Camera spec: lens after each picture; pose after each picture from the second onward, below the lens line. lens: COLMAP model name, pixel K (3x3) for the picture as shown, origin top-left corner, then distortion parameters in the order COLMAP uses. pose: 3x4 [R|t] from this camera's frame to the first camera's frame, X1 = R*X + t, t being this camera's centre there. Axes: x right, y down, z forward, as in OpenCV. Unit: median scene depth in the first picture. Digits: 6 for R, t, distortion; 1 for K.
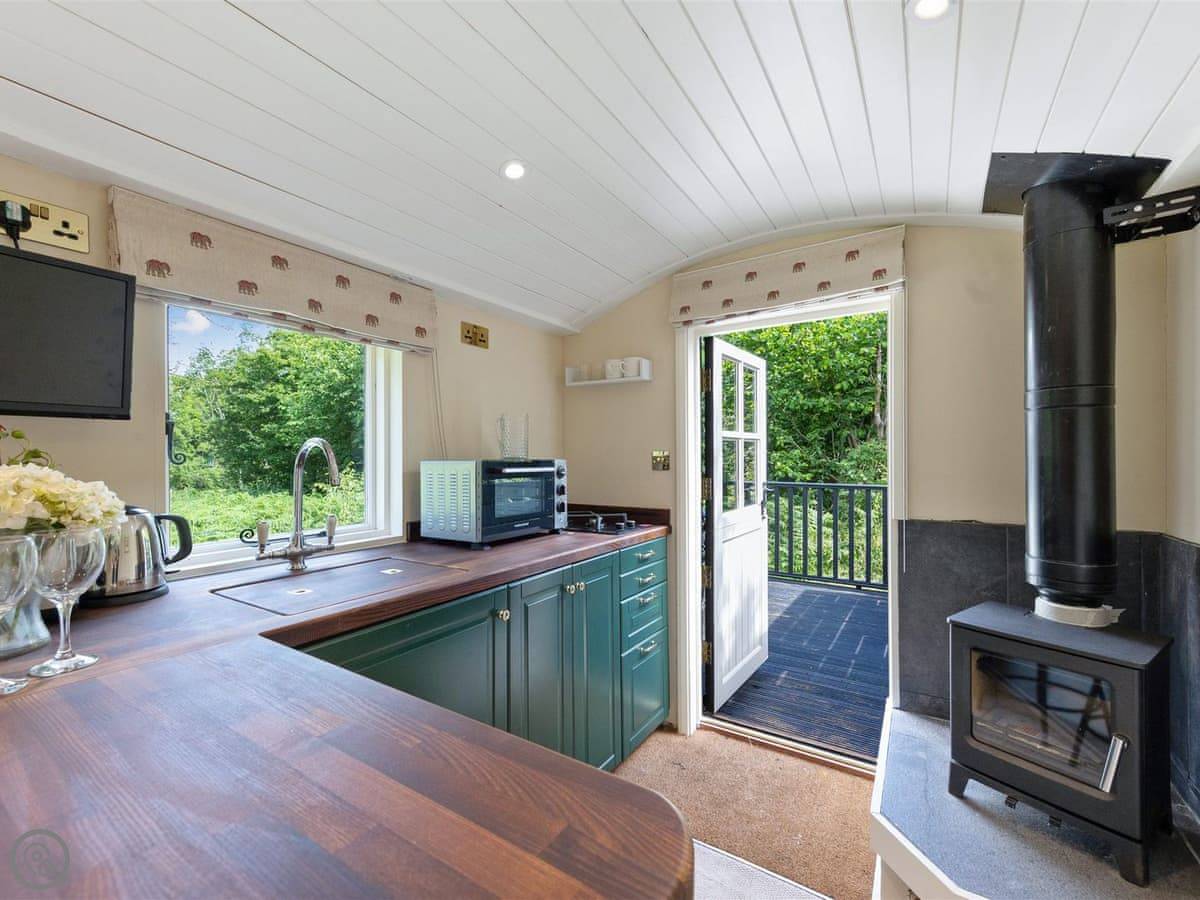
lens RADIAL K [[514.3, 0, 602.3], [0, 514.3, 455.8], [0, 0, 1]] dist [0.000530, 0.000010]
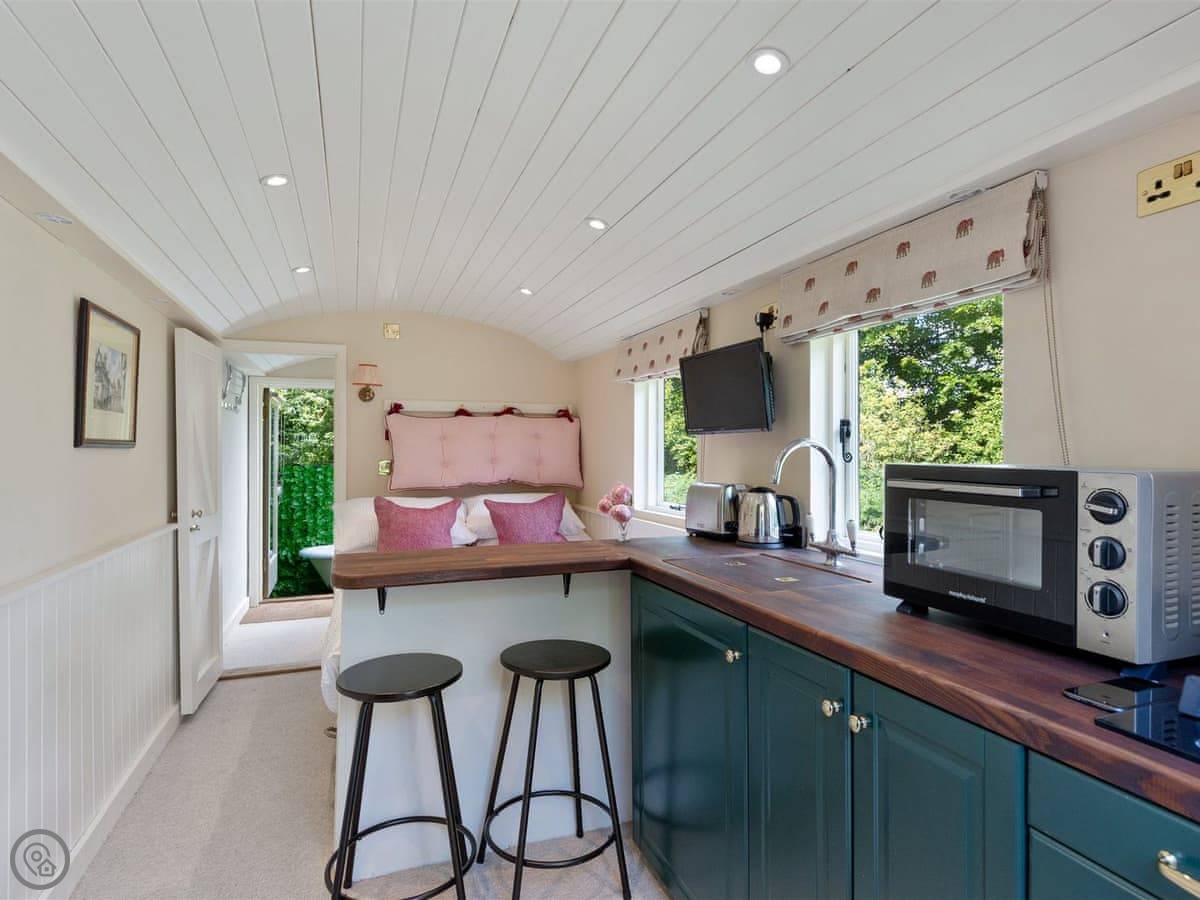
lens RADIAL K [[631.7, 0, 600.0], [0, 631.7, 450.0], [0, 0, 1]] dist [-0.000217, -0.000858]
pose [[-0.594381, -0.002731, -0.804179, 0.619841], [-0.003578, 0.999993, -0.000751, -0.007416], [0.804176, 0.002431, -0.594387, 1.215306]]
